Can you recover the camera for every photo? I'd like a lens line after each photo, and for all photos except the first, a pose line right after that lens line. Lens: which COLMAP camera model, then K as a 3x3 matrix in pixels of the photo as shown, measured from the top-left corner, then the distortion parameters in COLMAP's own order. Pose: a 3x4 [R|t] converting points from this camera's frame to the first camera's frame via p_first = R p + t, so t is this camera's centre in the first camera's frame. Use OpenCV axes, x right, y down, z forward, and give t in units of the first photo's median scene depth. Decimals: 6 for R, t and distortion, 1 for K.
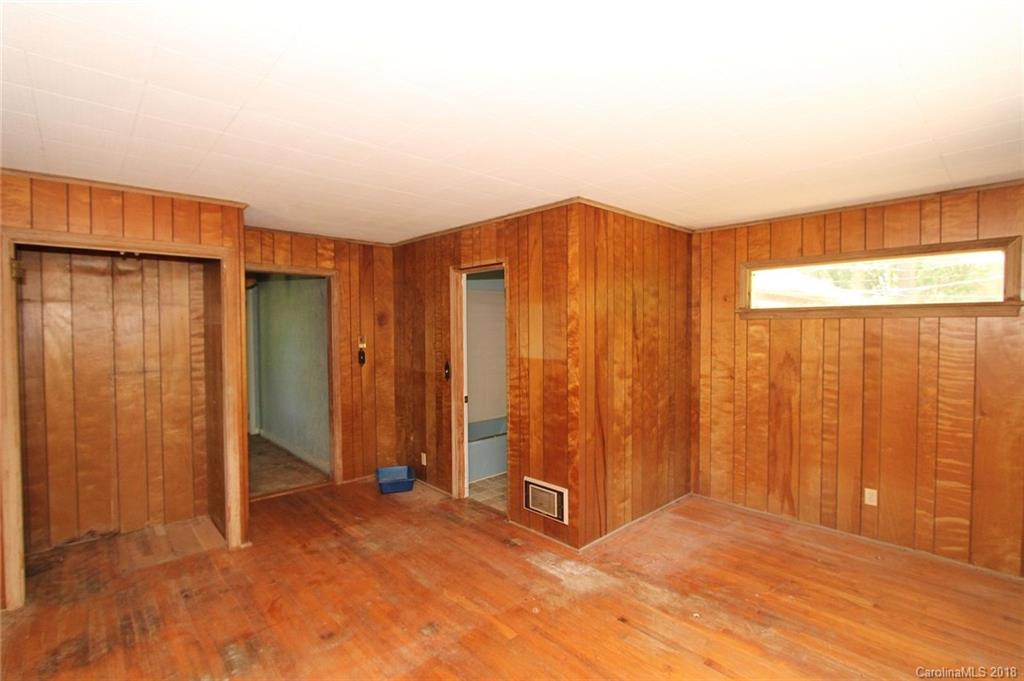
lens RADIAL K [[478.4, 0, 511.0], [0, 478.4, 343.0], [0, 0, 1]] dist [-0.004134, 0.000000]
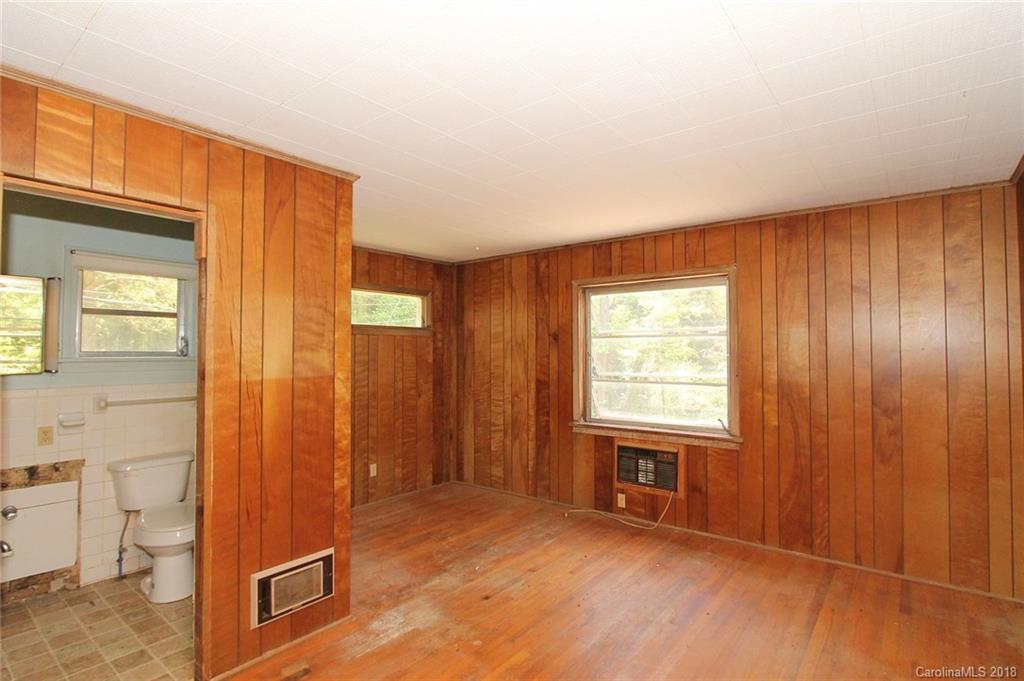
lens RADIAL K [[521.4, 0, 510.5], [0, 521.4, 336.7], [0, 0, 1]] dist [0.001235, 0.000143]
pose [[-0.159258, 0.033609, 0.986665, -0.838396], [0.028319, 0.999165, -0.029464, 0.006049], [-0.986831, 0.023249, -0.160077, 0.945517]]
